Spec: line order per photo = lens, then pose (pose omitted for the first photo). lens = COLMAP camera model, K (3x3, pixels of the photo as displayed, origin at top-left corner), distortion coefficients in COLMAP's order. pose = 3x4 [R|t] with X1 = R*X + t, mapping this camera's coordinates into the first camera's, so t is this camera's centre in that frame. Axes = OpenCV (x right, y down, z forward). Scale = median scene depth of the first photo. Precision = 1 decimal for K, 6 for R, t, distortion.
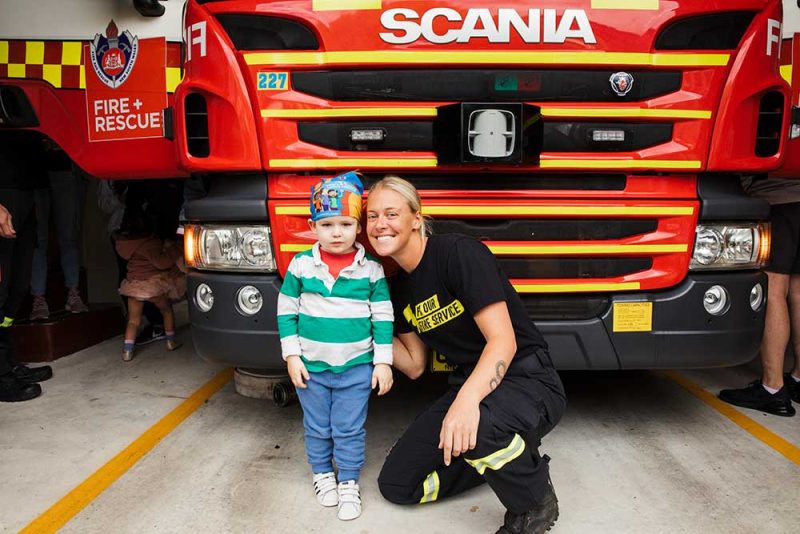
lens RADIAL K [[568.4, 0, 399.7], [0, 568.4, 278.6], [0, 0, 1]] dist [-0.098027, 0.060675]
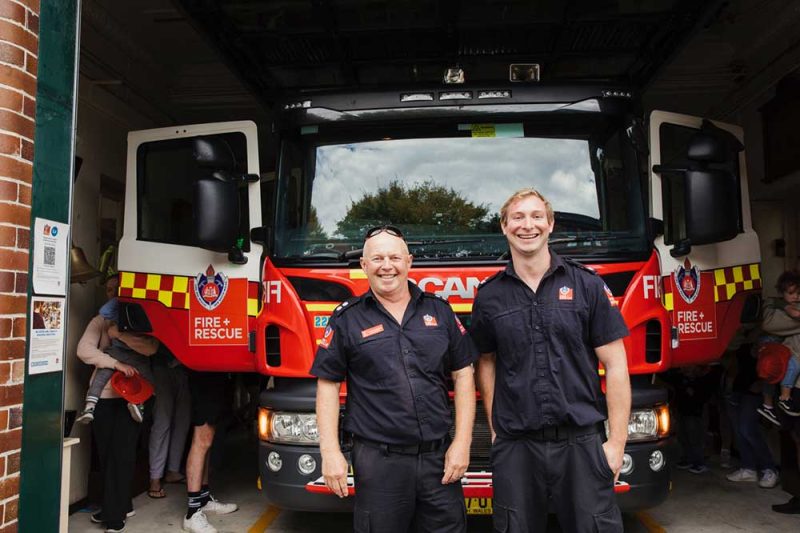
lens RADIAL K [[649.0, 0, 398.1], [0, 649.0, 268.4], [0, 0, 1]] dist [-0.052997, 0.039549]
pose [[0.999327, -0.012995, -0.034307, 0.042112], [0.006542, 0.983297, -0.181893, -0.159792], [0.036098, 0.181546, 0.982720, -0.767694]]
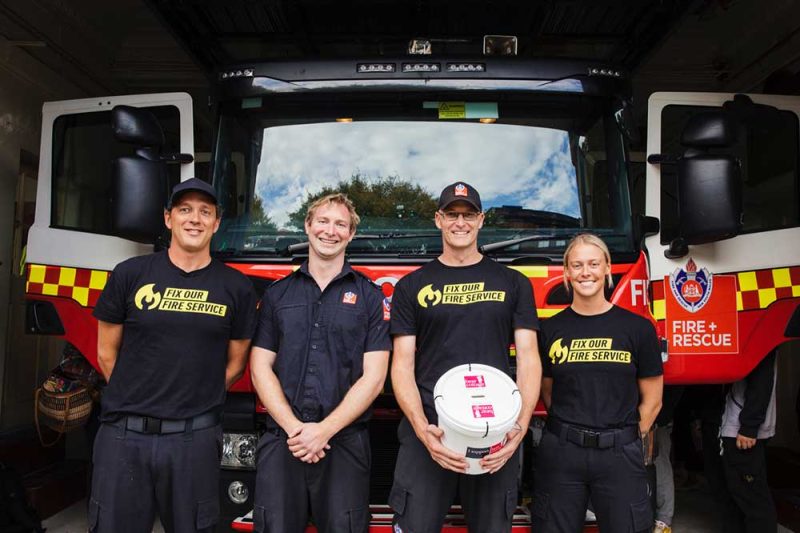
lens RADIAL K [[633.8, 0, 401.1], [0, 633.8, 269.9], [0, 0, 1]] dist [-0.042400, 0.023163]
pose [[0.999755, 0.006139, 0.021280, 0.068884], [-0.002237, 0.983892, -0.178752, -0.207009], [-0.022034, 0.178660, 0.983664, -0.490942]]
